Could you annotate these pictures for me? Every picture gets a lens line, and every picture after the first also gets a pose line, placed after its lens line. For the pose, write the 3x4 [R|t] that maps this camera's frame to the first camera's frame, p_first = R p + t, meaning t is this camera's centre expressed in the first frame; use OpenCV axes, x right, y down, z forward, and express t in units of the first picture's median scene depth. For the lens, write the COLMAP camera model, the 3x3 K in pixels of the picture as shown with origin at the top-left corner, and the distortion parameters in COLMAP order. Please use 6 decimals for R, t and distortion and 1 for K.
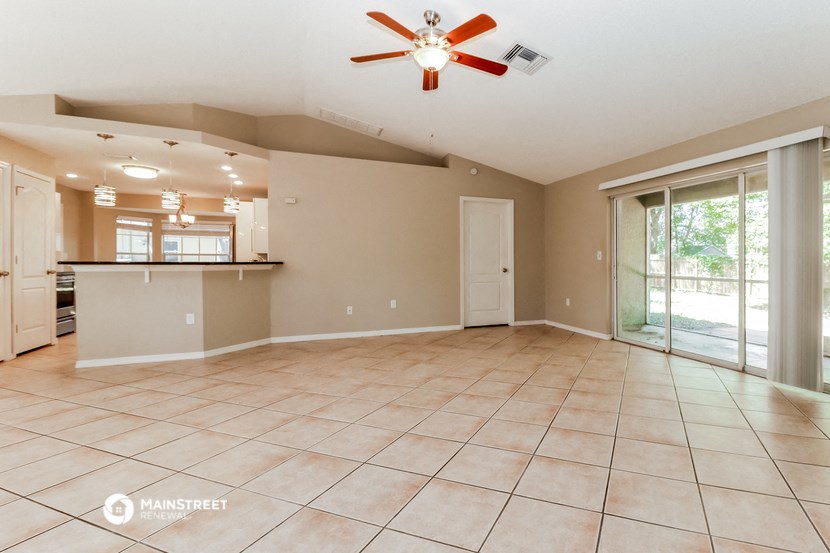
lens RADIAL K [[493.8, 0, 416.7], [0, 493.8, 274.1], [0, 0, 1]] dist [0.000413, 0.000303]
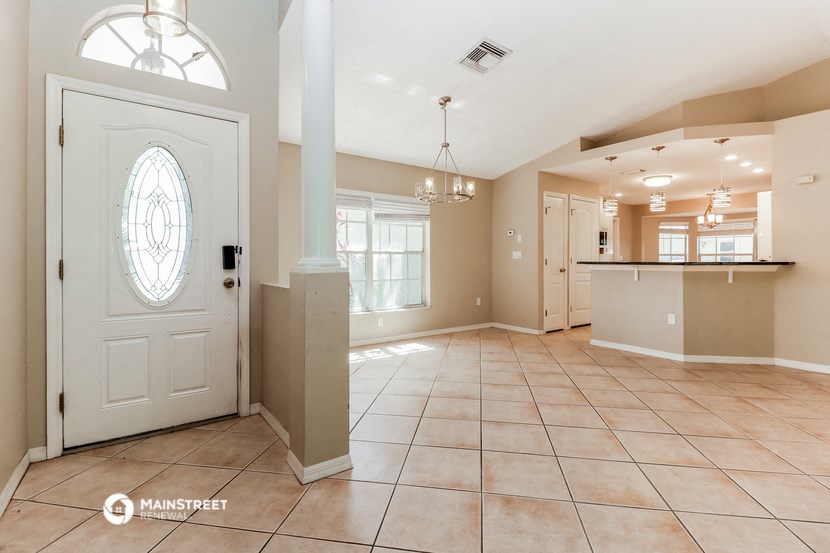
lens RADIAL K [[381.7, 0, 417.9], [0, 381.7, 268.1], [0, 0, 1]] dist [-0.003639, -0.000957]
pose [[0.263320, 0.015791, -0.964579, 0.139789], [-0.025508, 0.999630, 0.009401, -0.006317], [0.964371, 0.022129, 0.263625, 0.284148]]
